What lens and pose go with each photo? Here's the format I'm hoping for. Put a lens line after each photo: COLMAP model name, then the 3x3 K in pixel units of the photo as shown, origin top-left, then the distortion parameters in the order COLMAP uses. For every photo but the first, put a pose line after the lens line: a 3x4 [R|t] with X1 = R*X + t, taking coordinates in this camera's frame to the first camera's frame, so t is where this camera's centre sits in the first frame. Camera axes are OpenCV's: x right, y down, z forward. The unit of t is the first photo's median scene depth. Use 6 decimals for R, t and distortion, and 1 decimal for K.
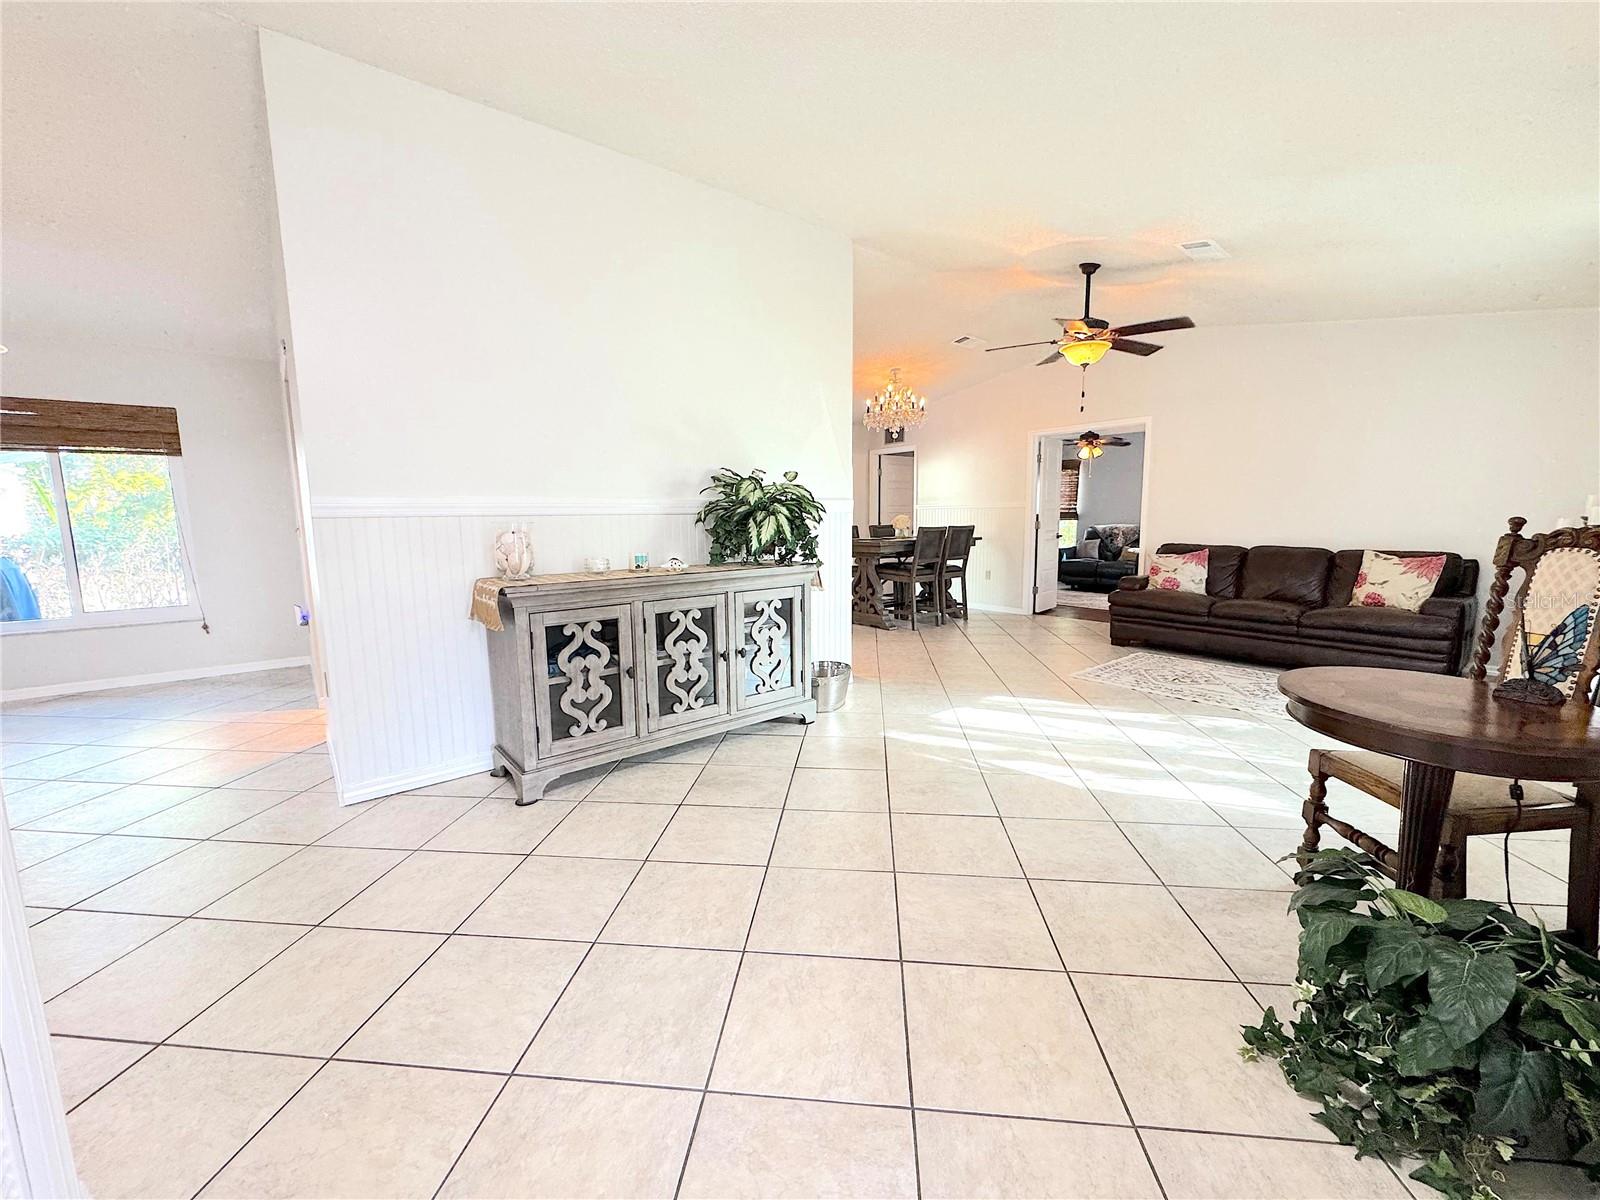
lens RADIAL K [[644.7, 0, 798.0], [0, 644.7, 604.7], [0, 0, 1]] dist [-0.003960, 0.000153]
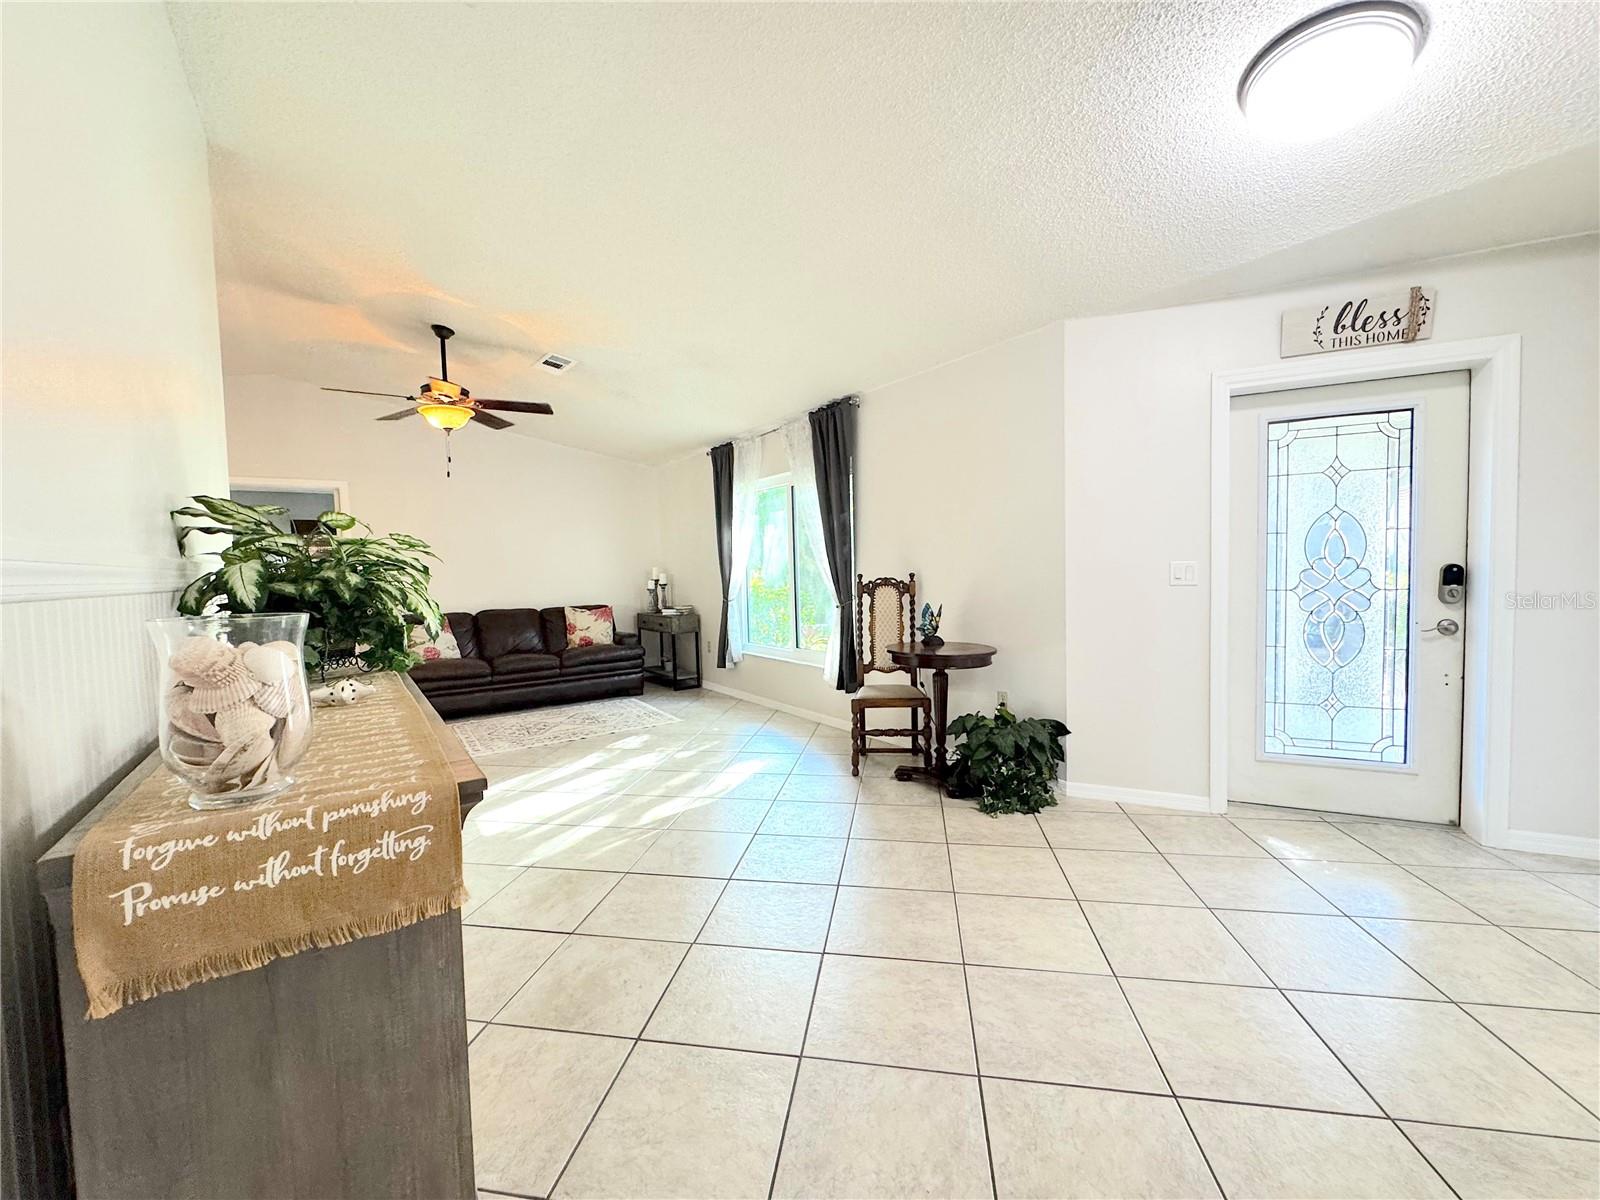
lens RADIAL K [[644.7, 0, 796.9], [0, 644.7, 614.4], [0, 0, 1]] dist [-0.003960, 0.000153]
pose [[0.059955, -0.065124, 0.996074, -0.499387], [0.166225, 0.984588, 0.054368, -0.069092], [-0.984263, 0.162313, 0.069857, 0.475537]]
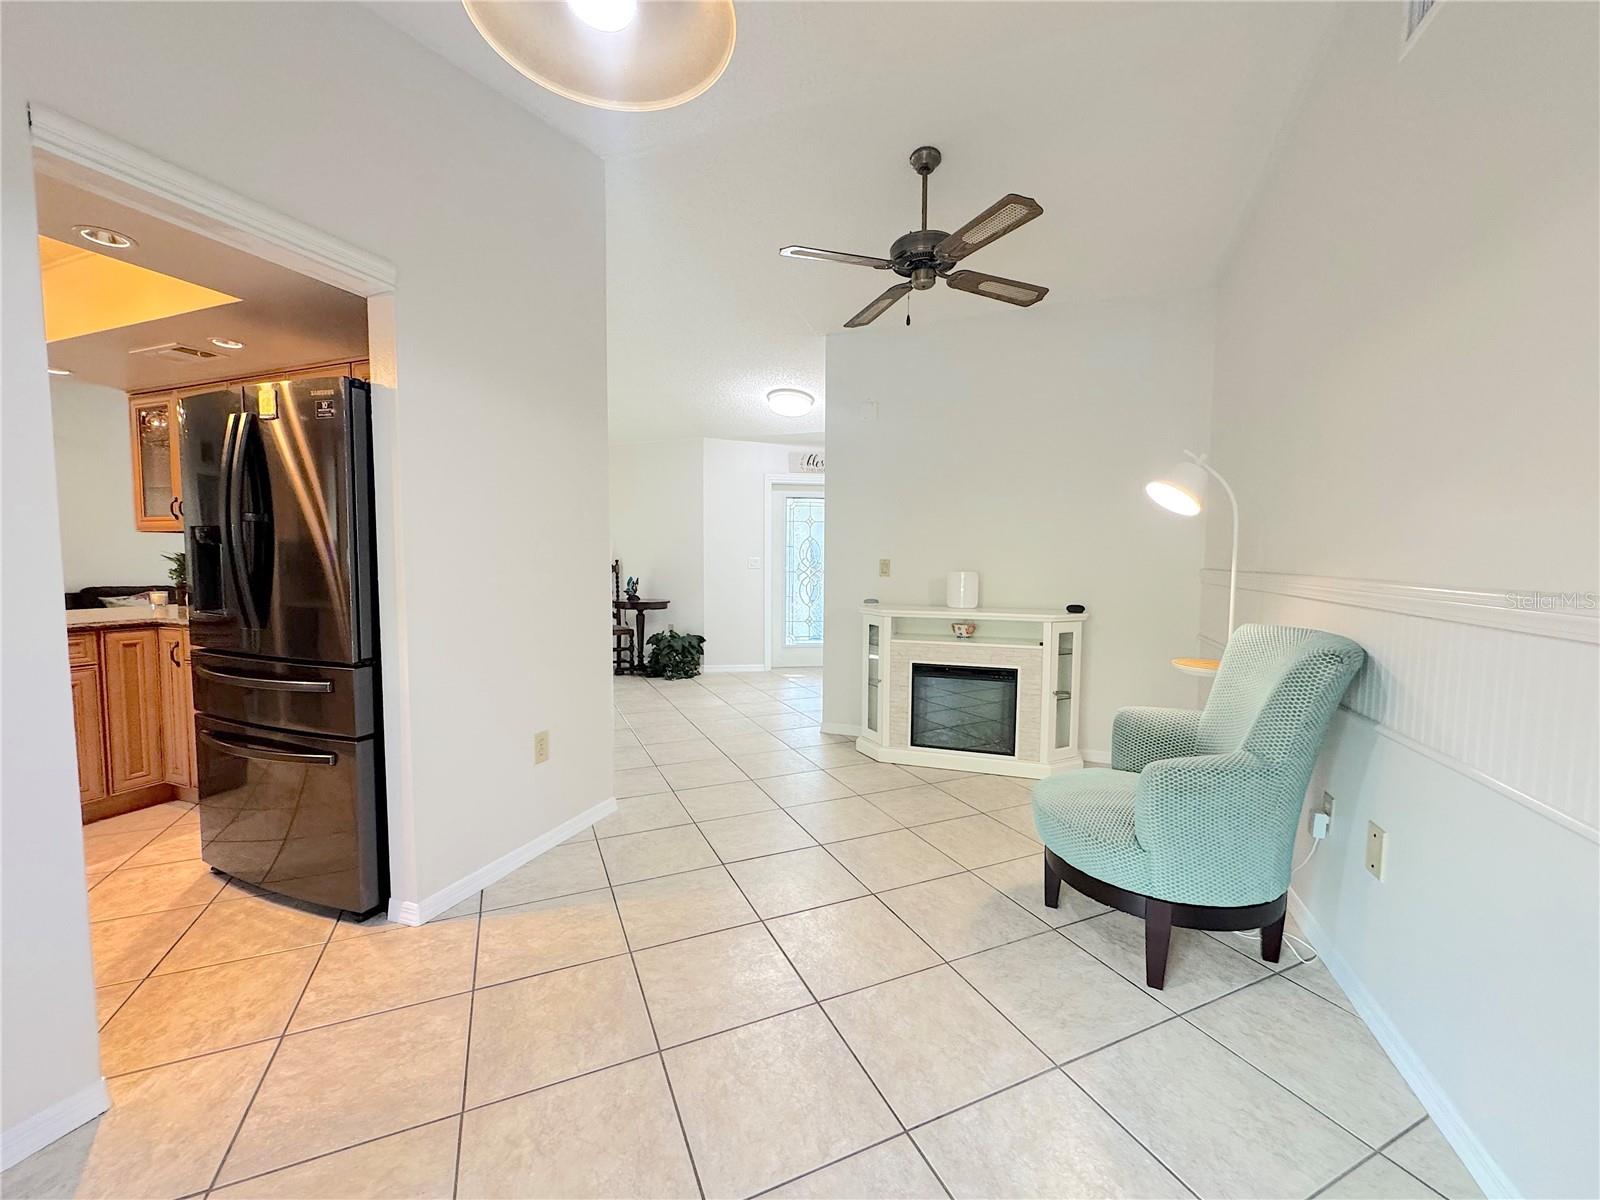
lens RADIAL K [[644.7, 0, 804.6], [0, 644.7, 600.8], [0, 0, 1]] dist [-0.003960, 0.000153]
pose [[-0.506076, -0.051920, 0.860925, -1.200810], [0.115690, 0.985080, 0.127413, -0.099592], [-0.854695, 0.164081, -0.492519, 0.789102]]
